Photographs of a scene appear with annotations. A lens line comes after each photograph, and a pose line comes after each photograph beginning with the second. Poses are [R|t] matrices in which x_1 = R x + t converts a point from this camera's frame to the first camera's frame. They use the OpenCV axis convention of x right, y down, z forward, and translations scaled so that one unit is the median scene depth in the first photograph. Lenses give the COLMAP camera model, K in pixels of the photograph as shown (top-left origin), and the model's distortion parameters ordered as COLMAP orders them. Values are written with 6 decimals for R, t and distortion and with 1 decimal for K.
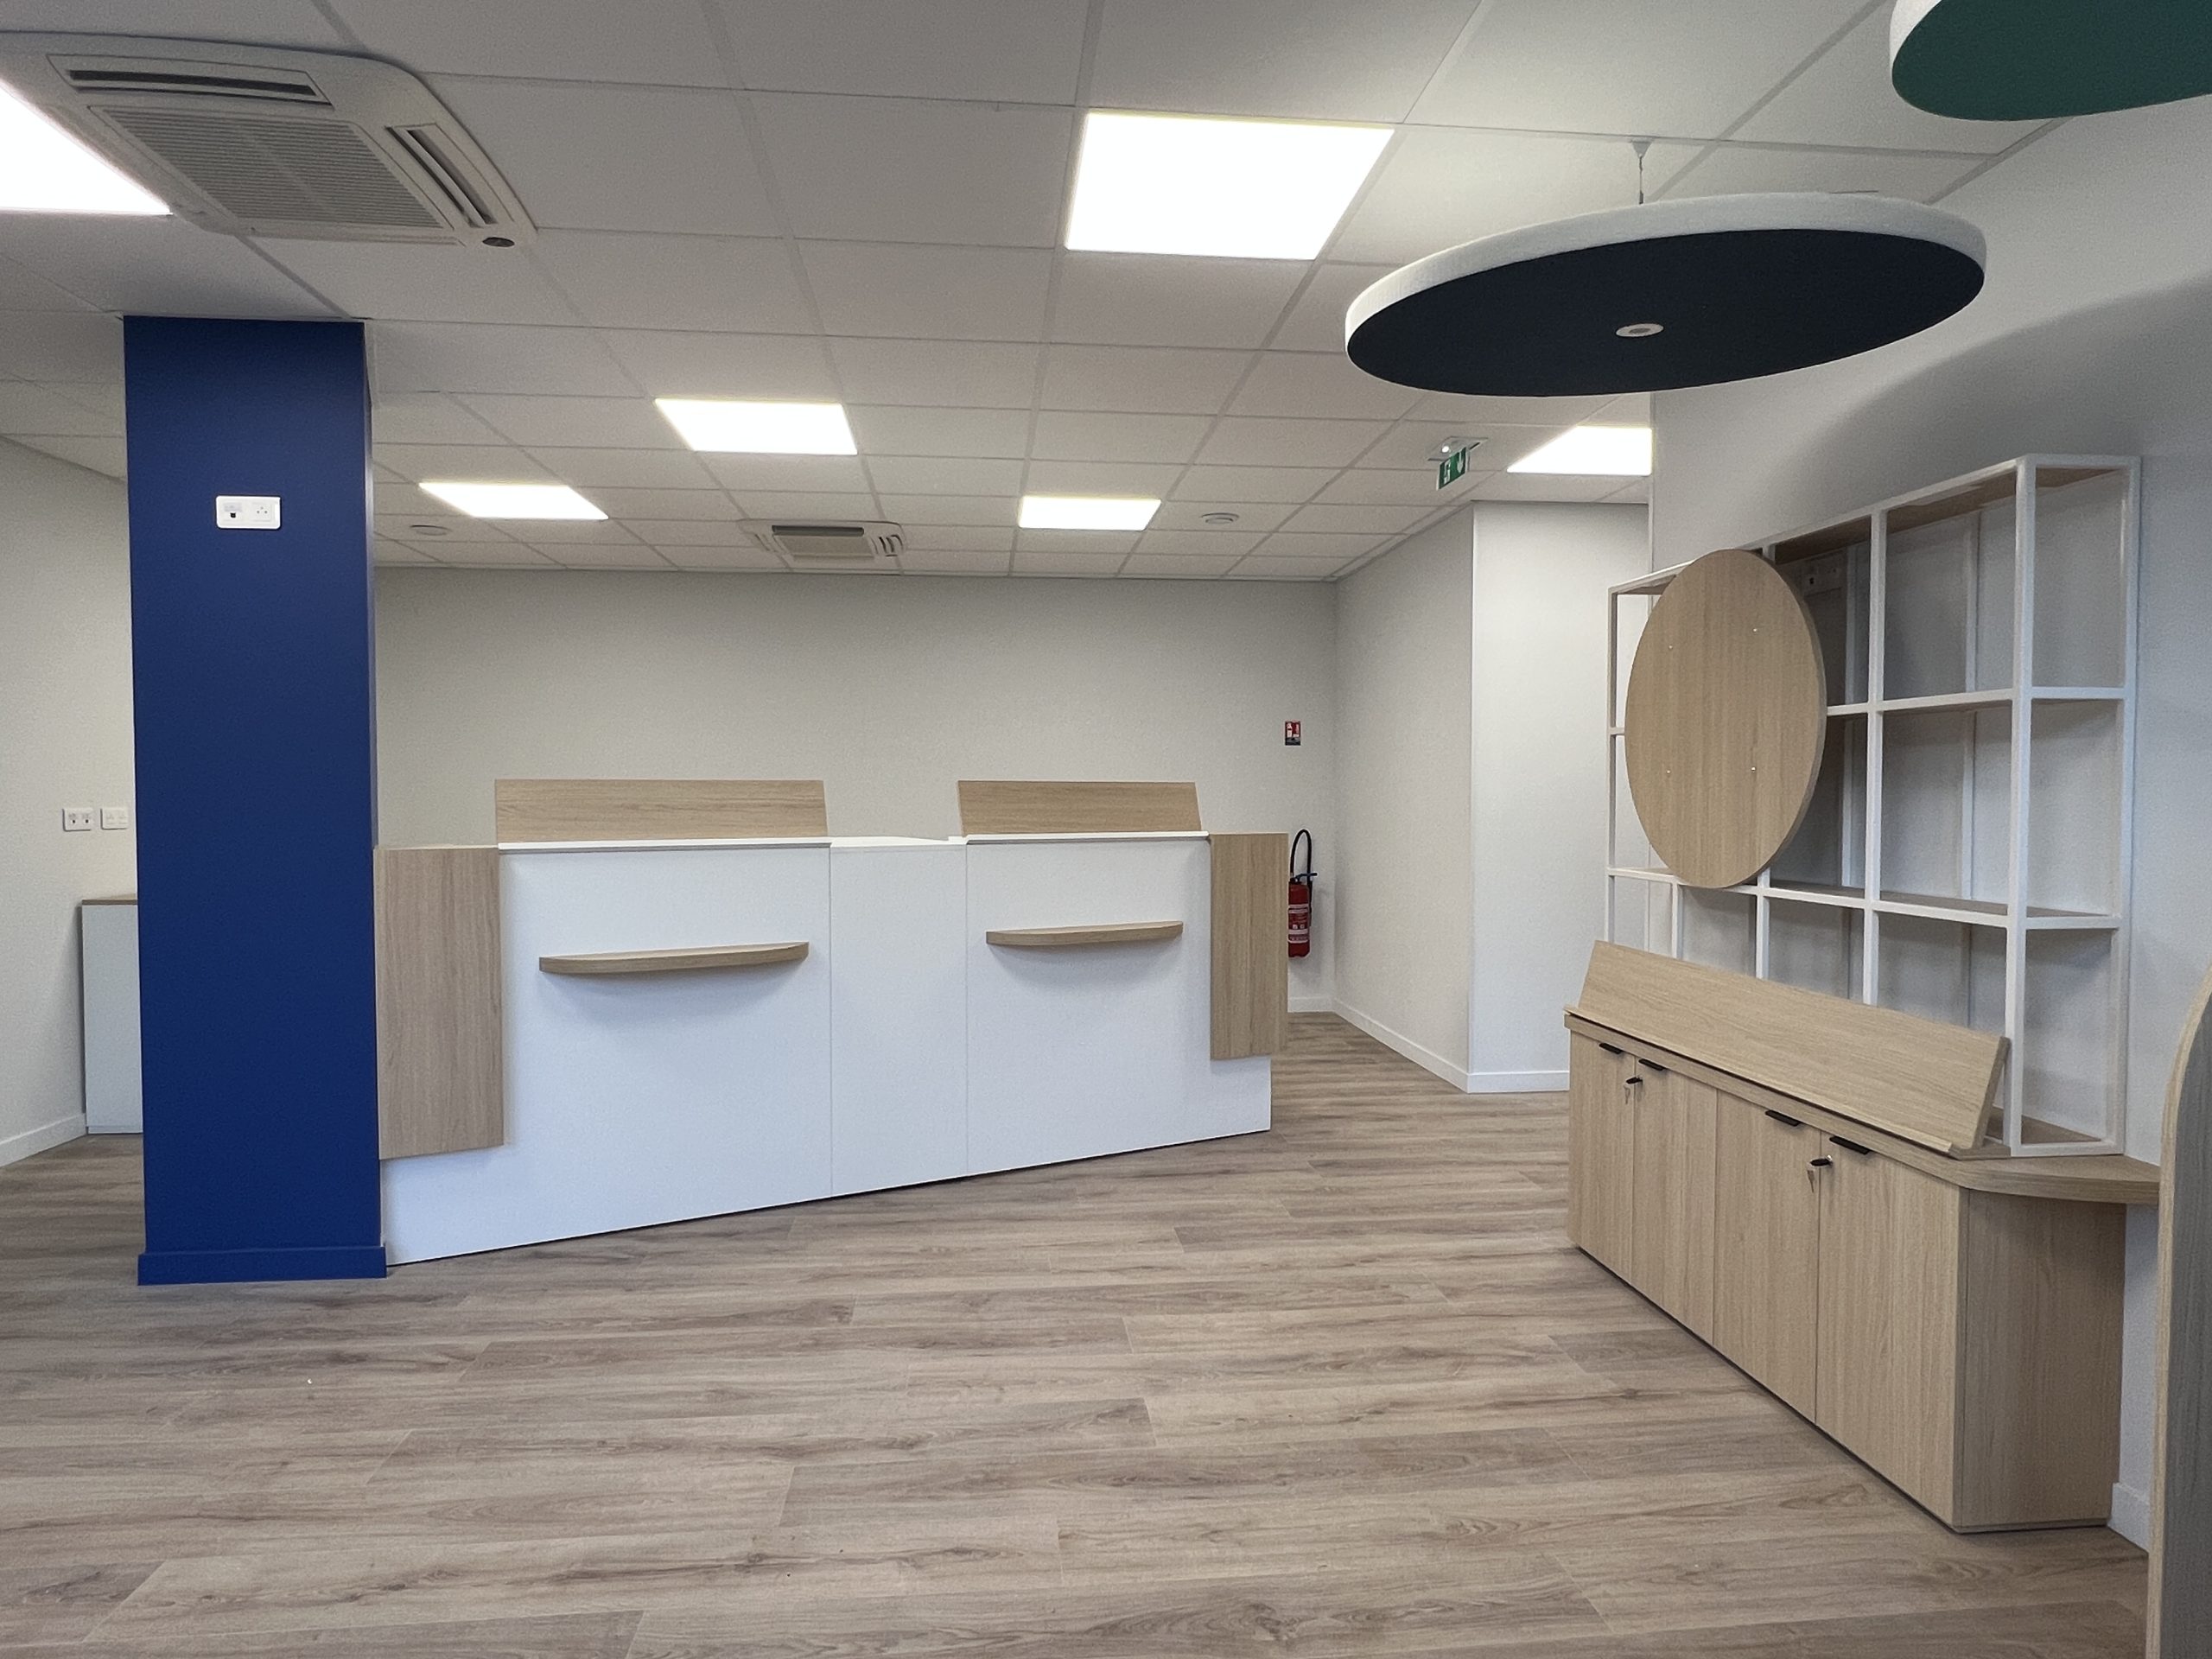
lens RADIAL K [[1275.0, 0, 1106.0], [0, 1275.0, 829.5], [0, 0, 1]] dist [-0.002599, 0.000143]
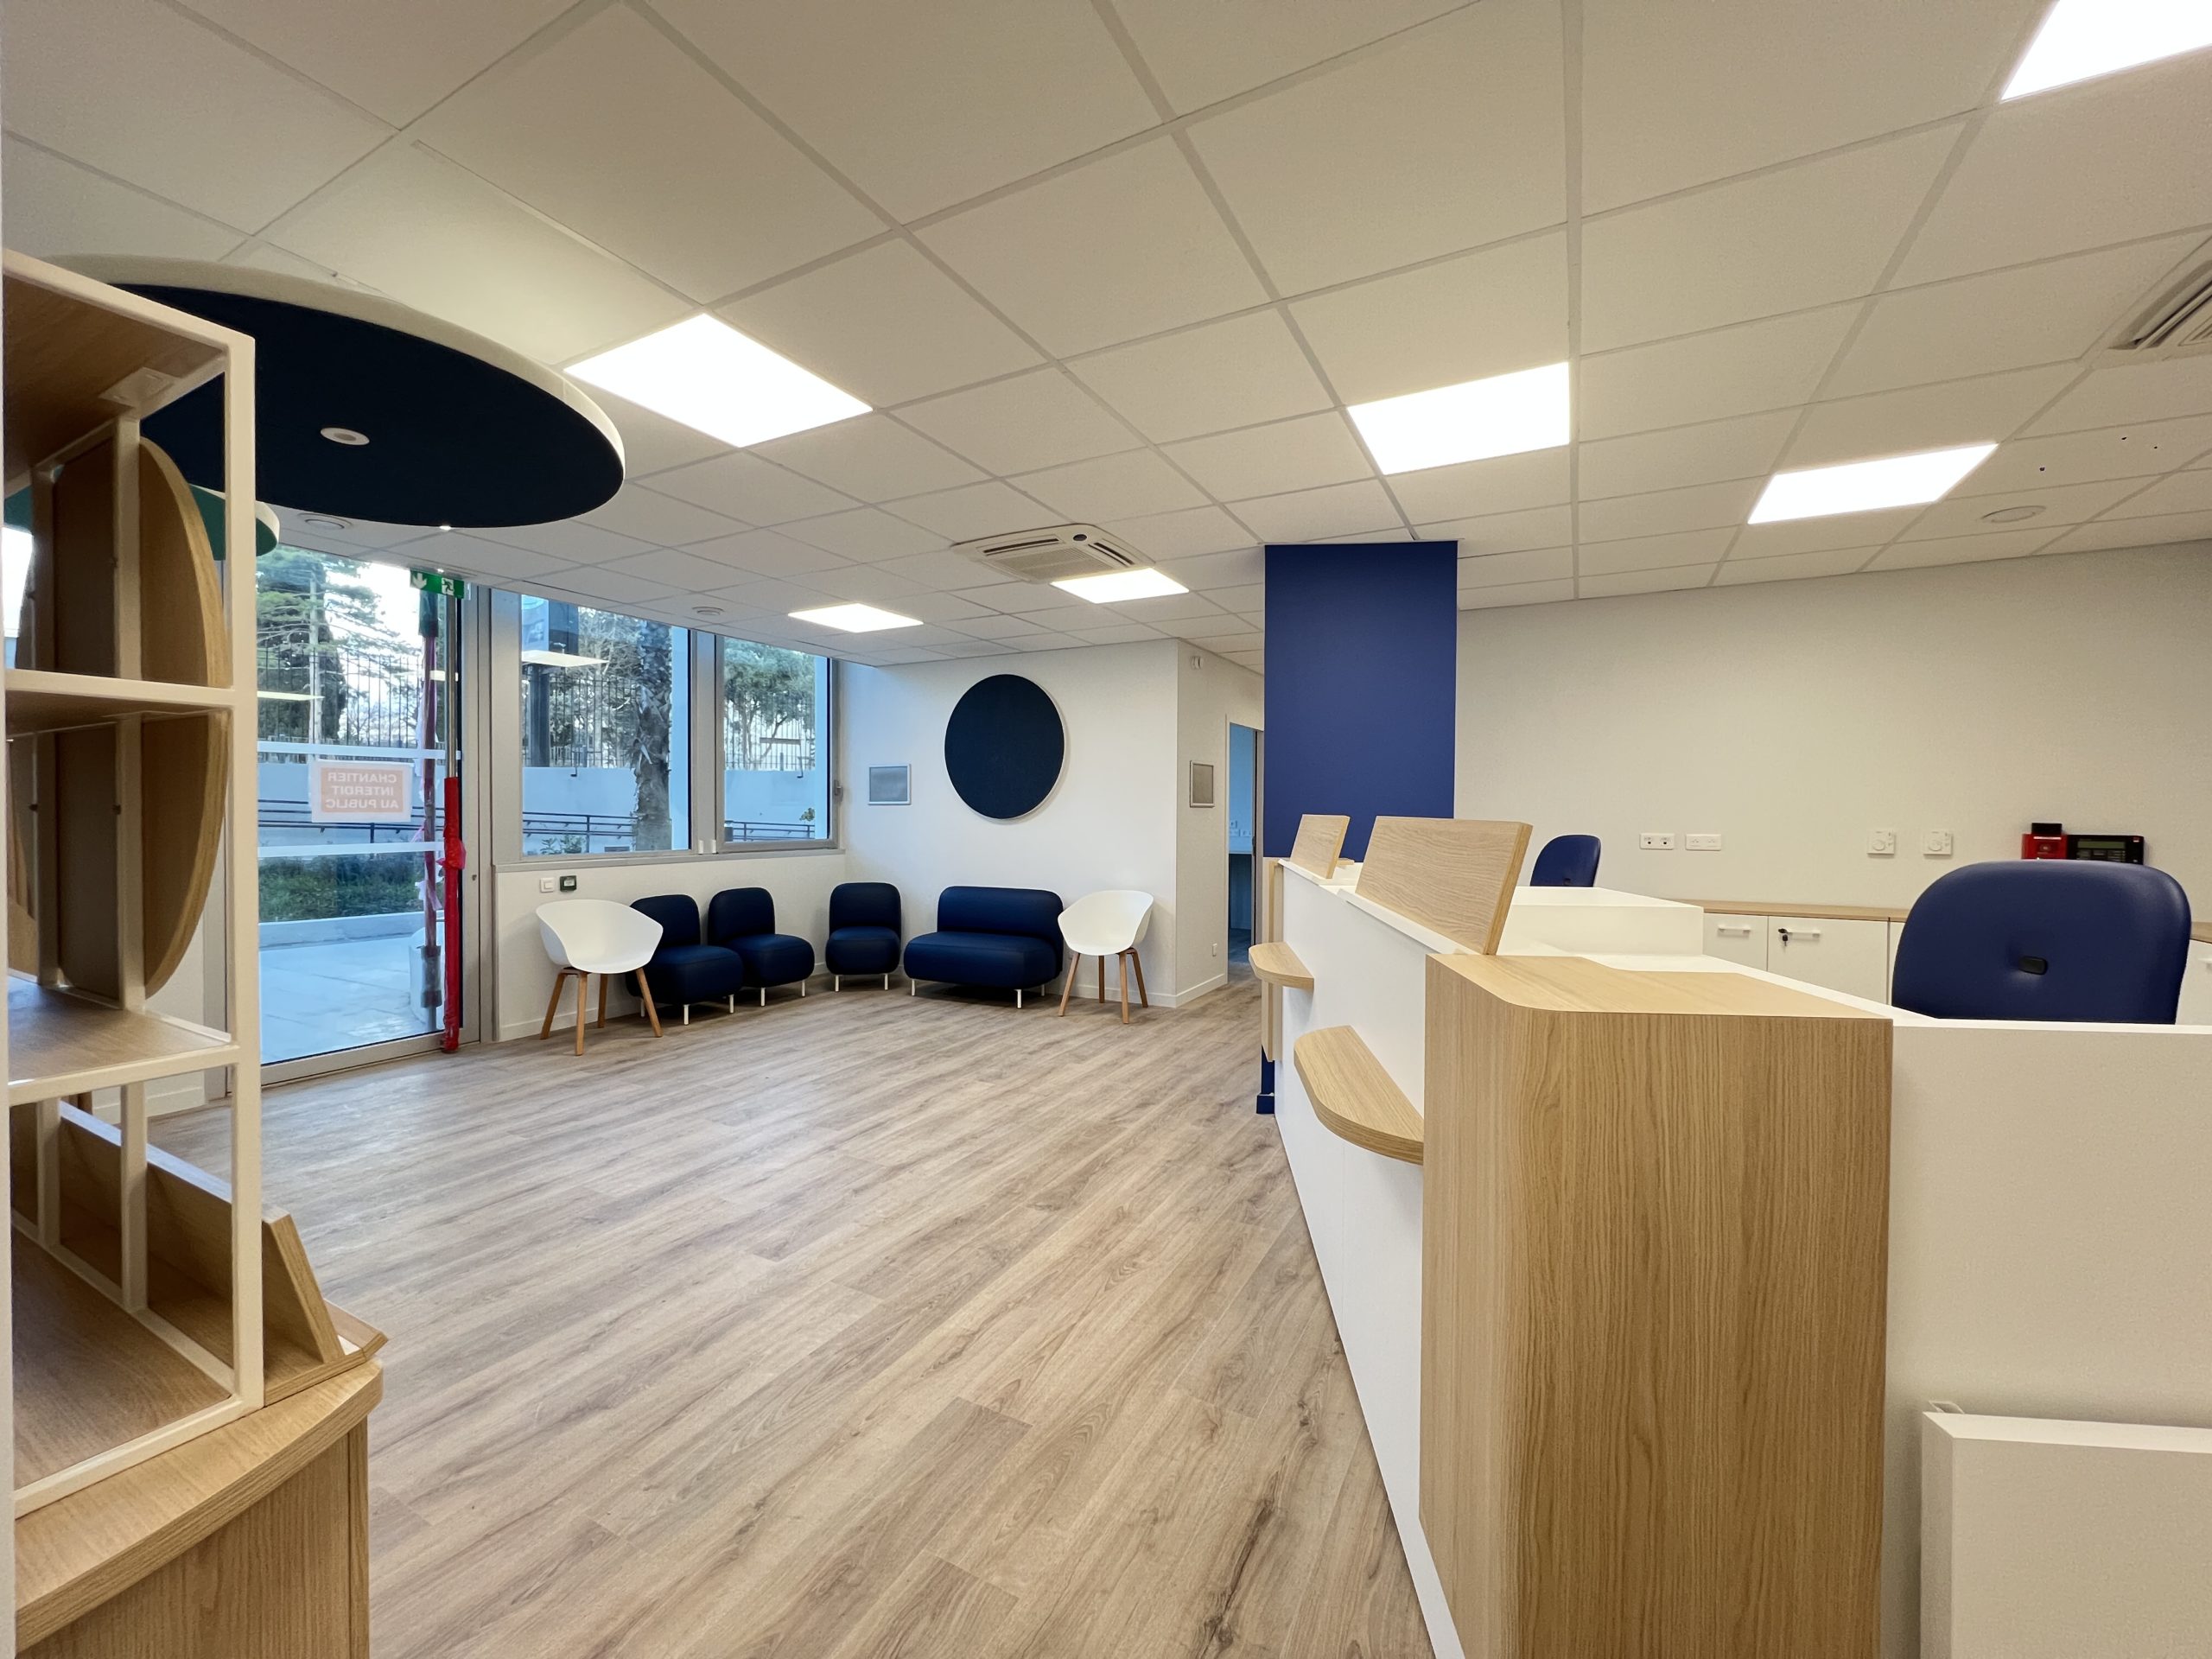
lens RADIAL K [[890.0, 0, 1106.0], [0, 890.0, 829.5], [0, 0, 1]] dist [-0.000869, -0.000021]
pose [[-0.560893, 0.015076, -0.827751, 0.538941], [-0.028139, 0.998909, 0.037261, -0.062051], [0.827410, 0.044192, -0.559857, 1.570532]]
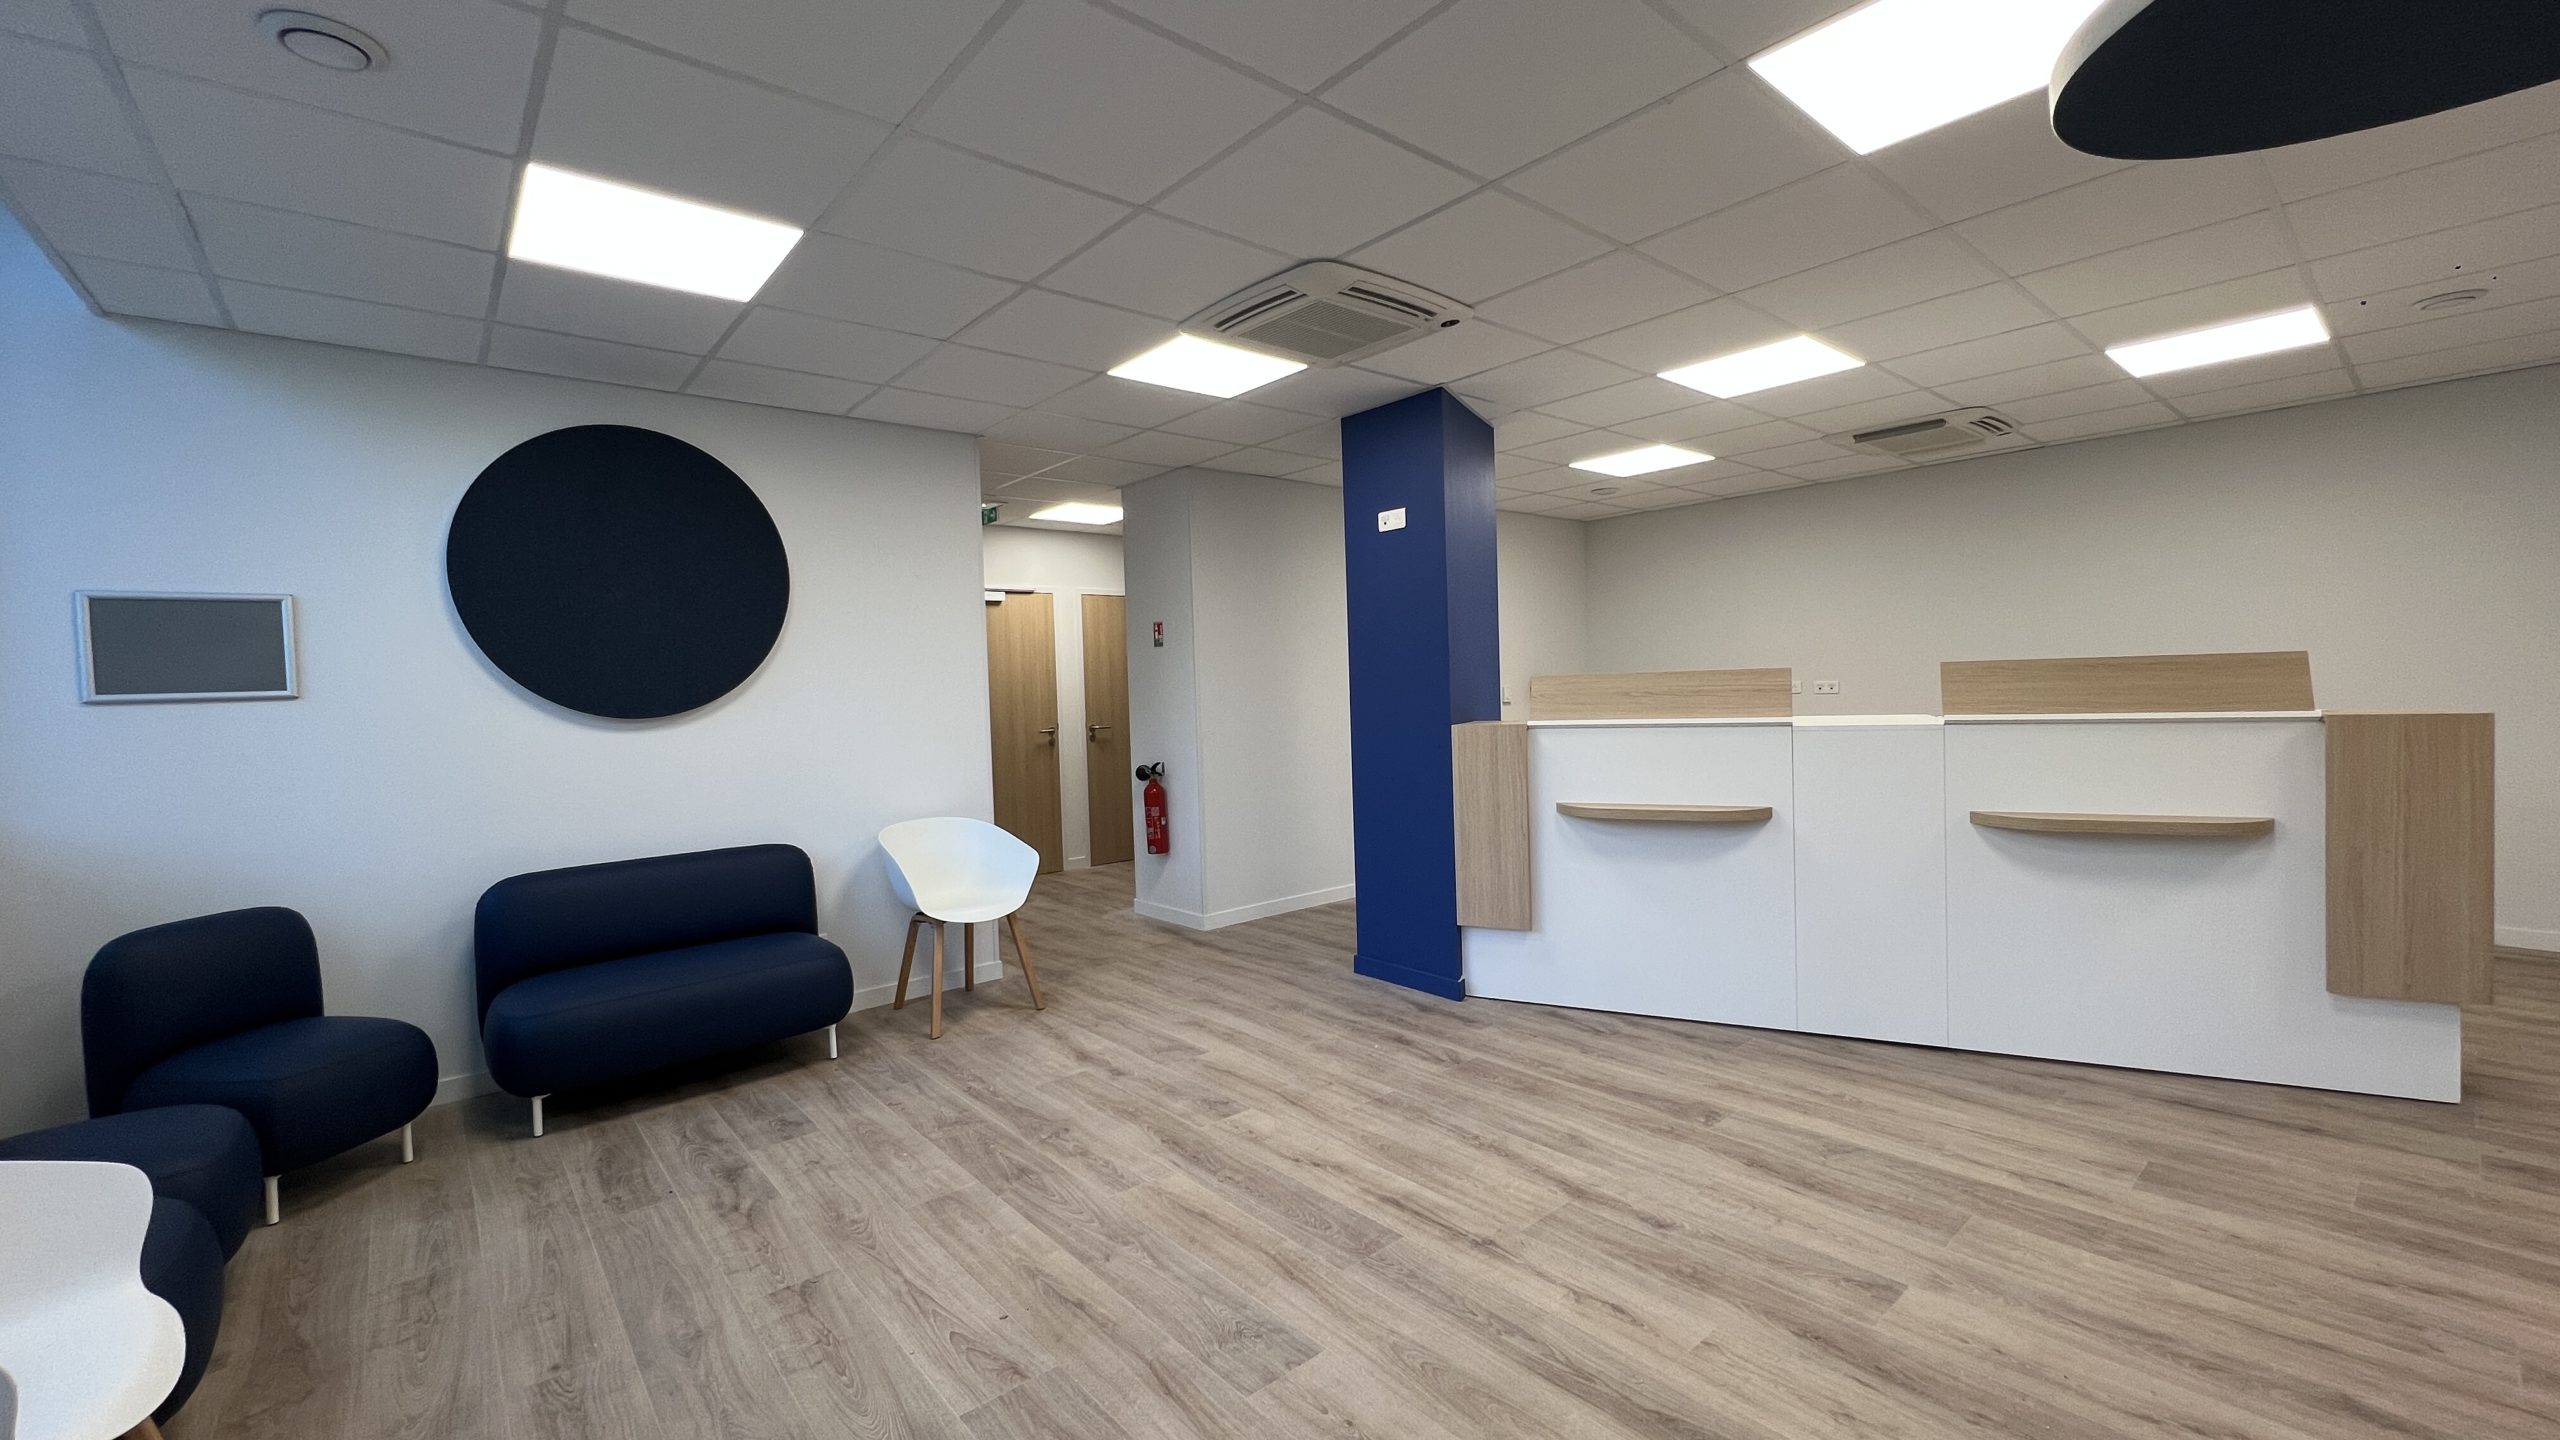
lens RADIAL K [[1028.3, 0, 1280.5], [0, 1028.3, 710.5], [0, 0, 1]] dist [-0.000320, 0.000101]
pose [[0.572600, 0.001763, -0.819833, 0.352016], [0.008435, 0.999932, 0.008041, -0.014243], [0.819791, -0.011520, 0.572547, 0.119311]]
